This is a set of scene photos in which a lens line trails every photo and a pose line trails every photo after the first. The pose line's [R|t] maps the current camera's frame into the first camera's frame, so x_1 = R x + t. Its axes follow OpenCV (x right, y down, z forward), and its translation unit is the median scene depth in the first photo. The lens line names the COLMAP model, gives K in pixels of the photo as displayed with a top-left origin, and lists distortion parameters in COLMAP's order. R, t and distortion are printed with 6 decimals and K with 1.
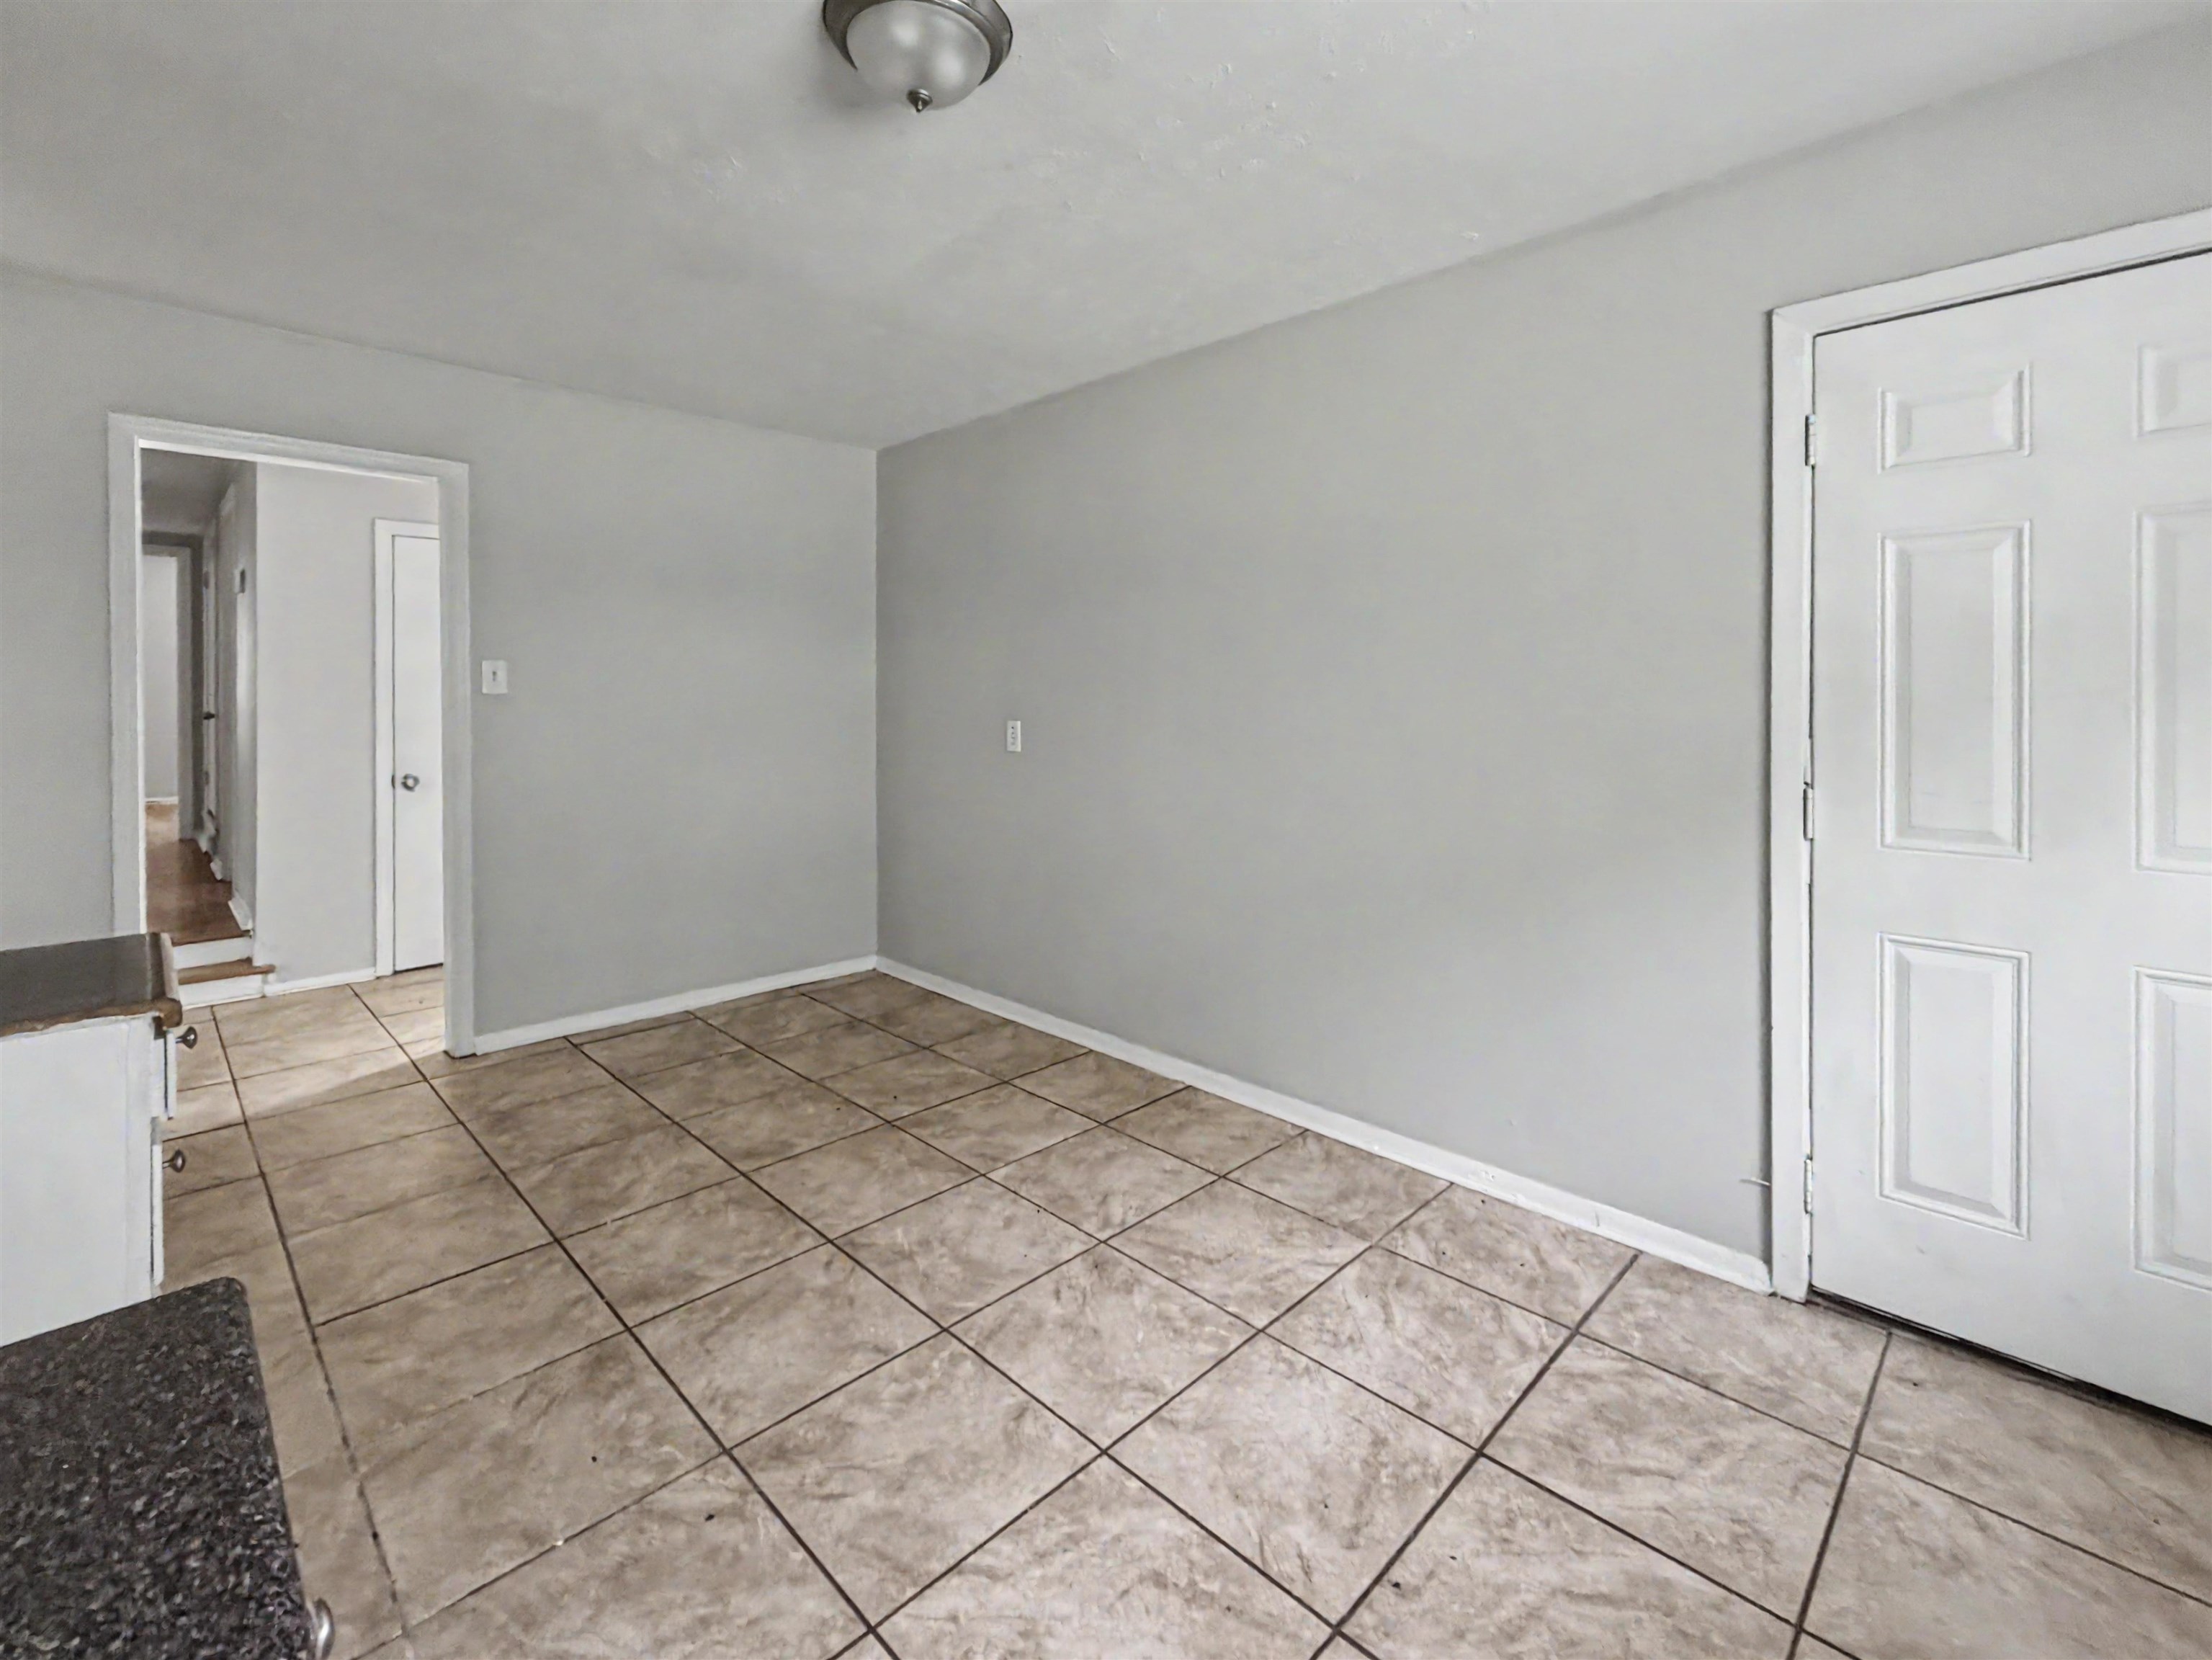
lens RADIAL K [[976.0, 0, 1110.6], [0, 976.0, 815.0], [0, 0, 1]] dist [-0.021662, -0.000158]
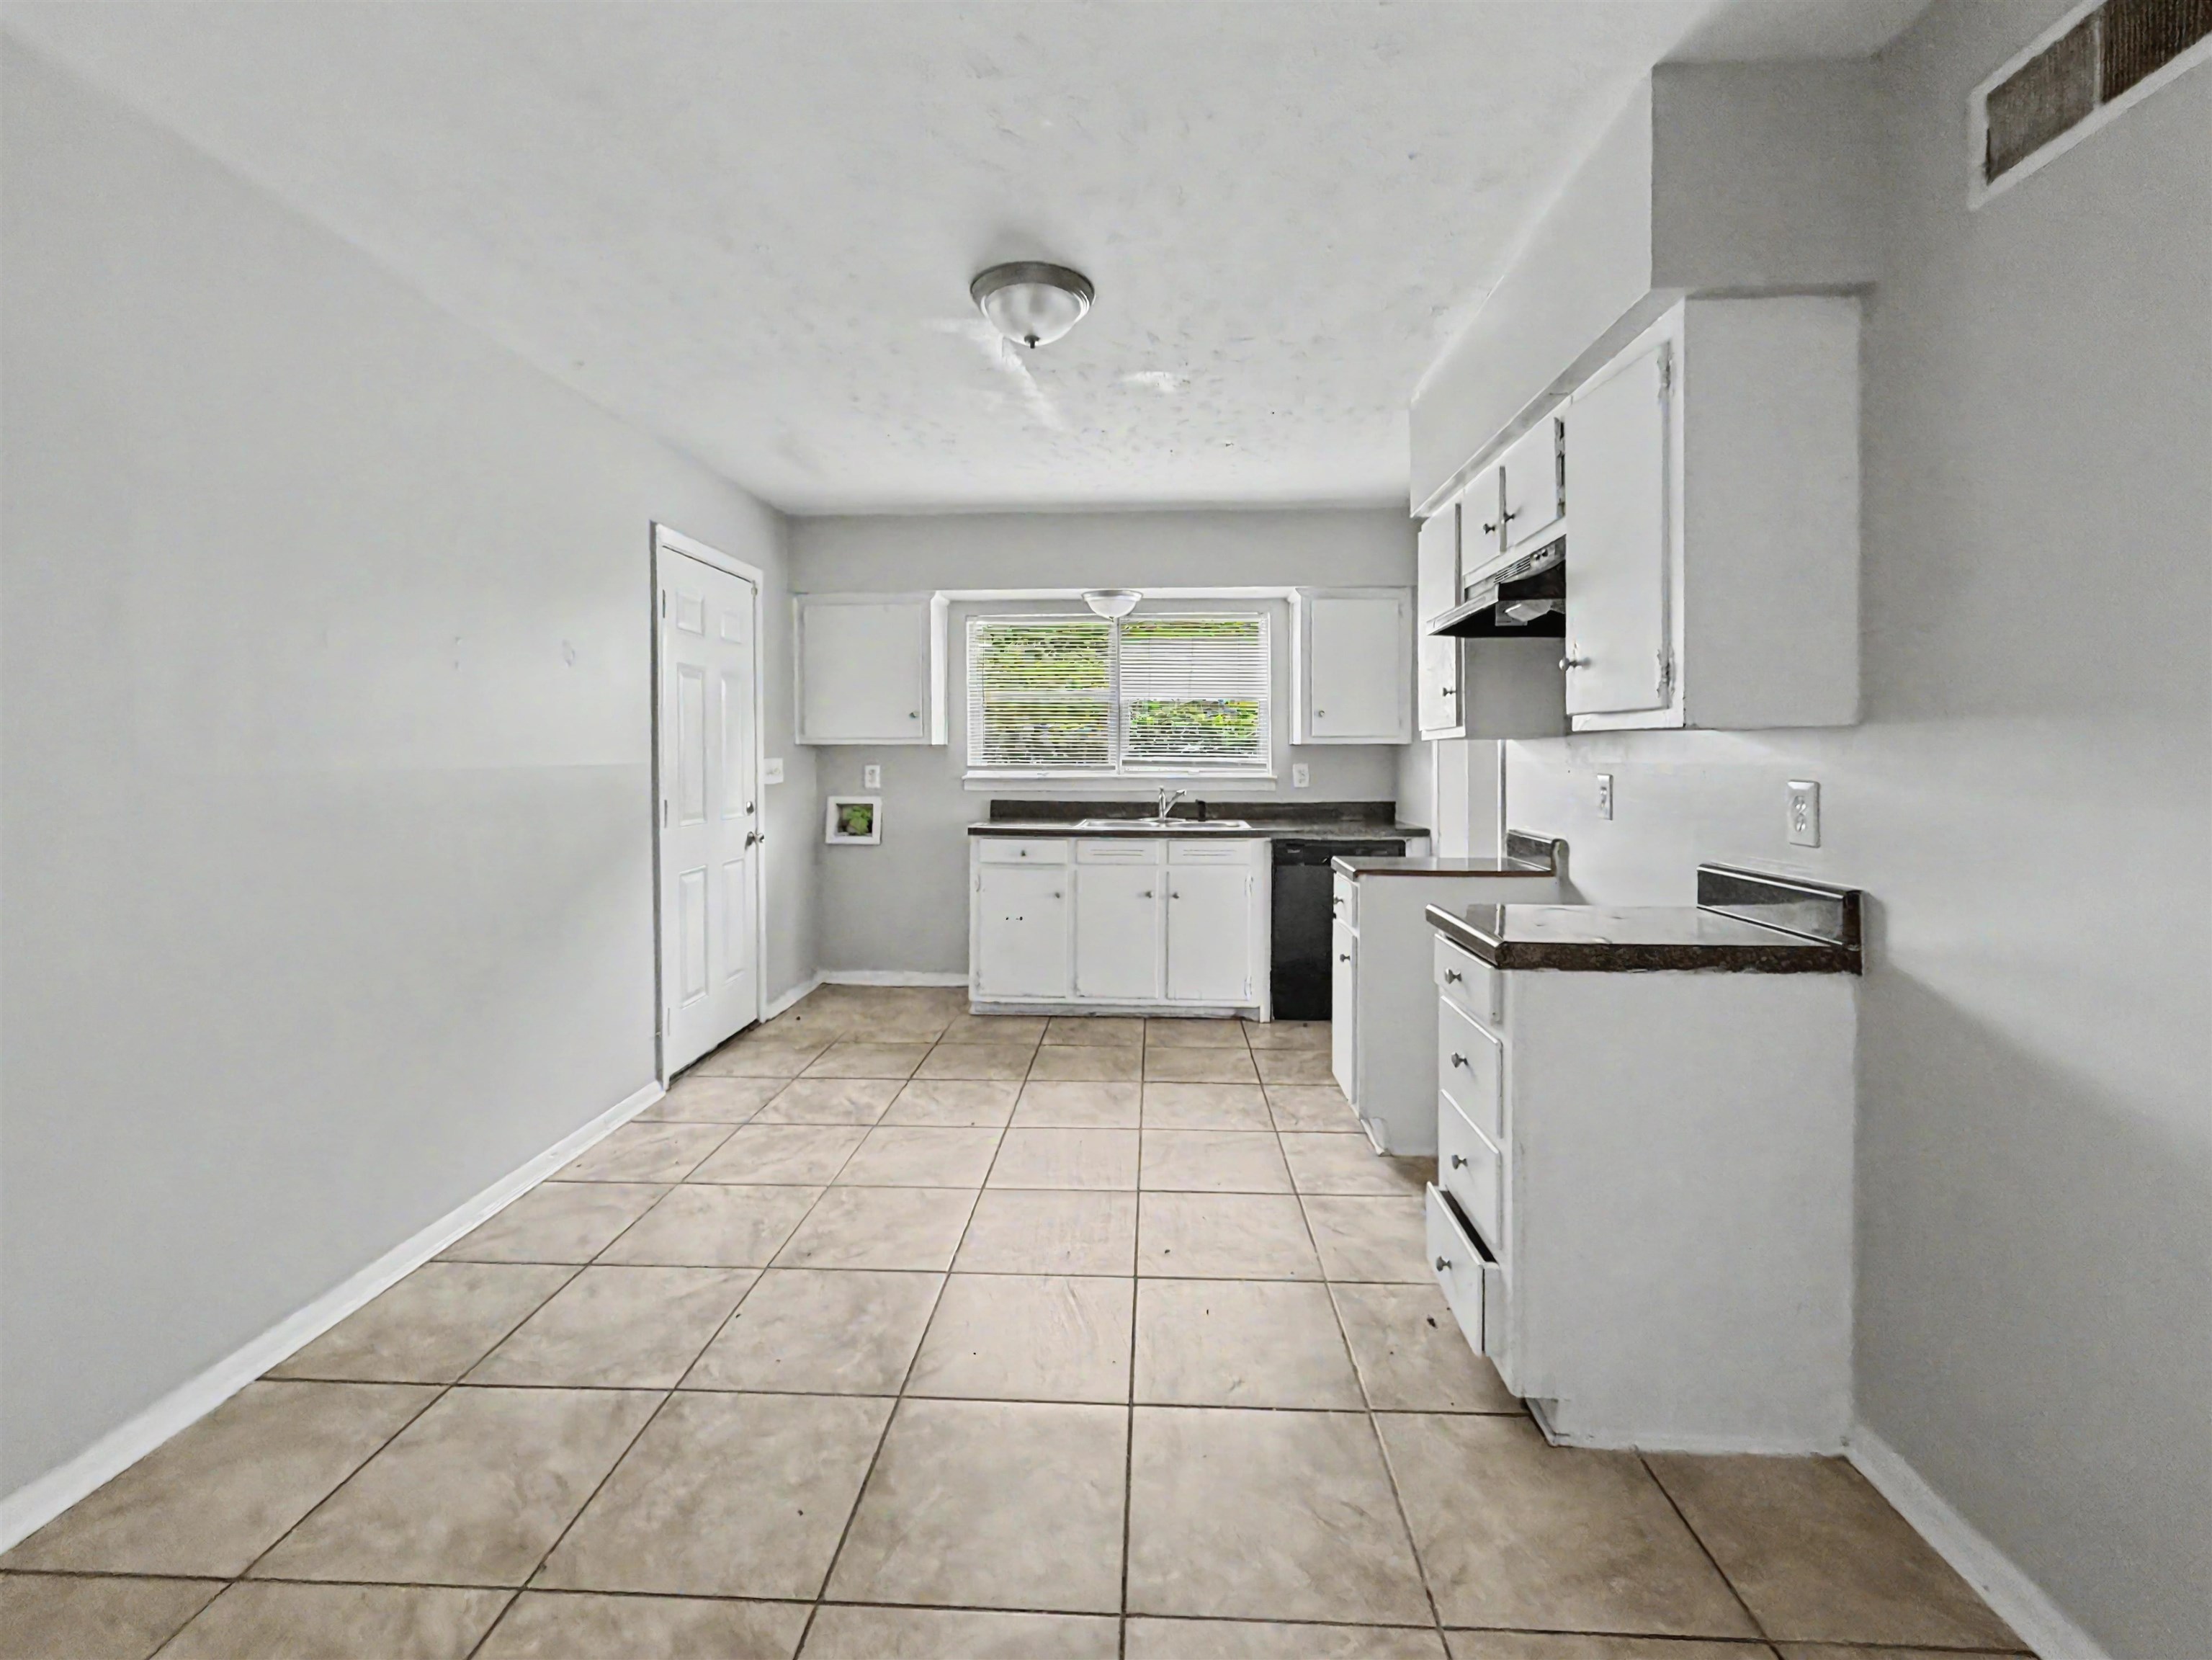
lens RADIAL K [[976.0, 0, 1111.3], [0, 976.0, 836.5], [0, 0, 1]] dist [-0.021662, -0.000158]
pose [[-0.661701, -0.075523, 0.745955, -0.927934], [0.092511, 0.979088, 0.181188, -0.156137], [-0.744039, 0.188901, -0.640876, 1.221712]]
